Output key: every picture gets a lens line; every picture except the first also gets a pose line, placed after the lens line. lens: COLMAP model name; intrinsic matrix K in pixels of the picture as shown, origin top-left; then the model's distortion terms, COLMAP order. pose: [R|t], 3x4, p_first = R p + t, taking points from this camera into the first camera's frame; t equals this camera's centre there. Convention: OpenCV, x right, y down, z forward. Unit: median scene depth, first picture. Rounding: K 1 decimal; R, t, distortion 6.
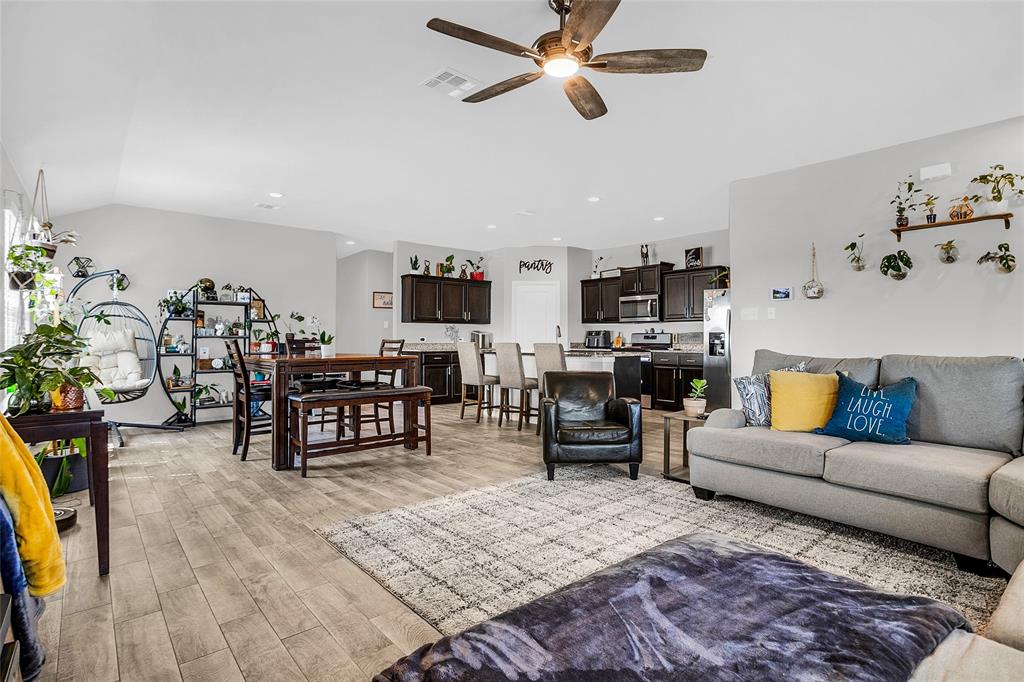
lens RADIAL K [[508.4, 0, 506.0], [0, 508.4, 325.4], [0, 0, 1]] dist [-0.052934, 0.024879]
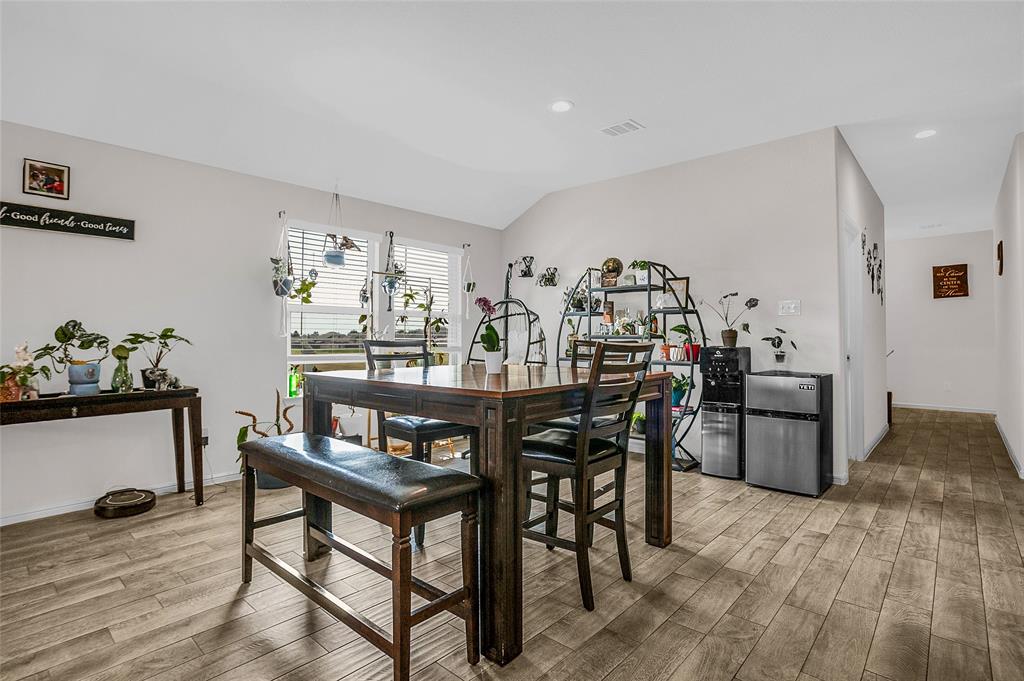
lens RADIAL K [[508.4, 0, 508.9], [0, 508.4, 325.8], [0, 0, 1]] dist [-0.052934, 0.024879]
pose [[0.129916, -0.023453, -0.991248, 0.118196], [0.024807, 0.999484, -0.020397, 0.017448], [0.991215, -0.021940, 0.130431, 0.724215]]
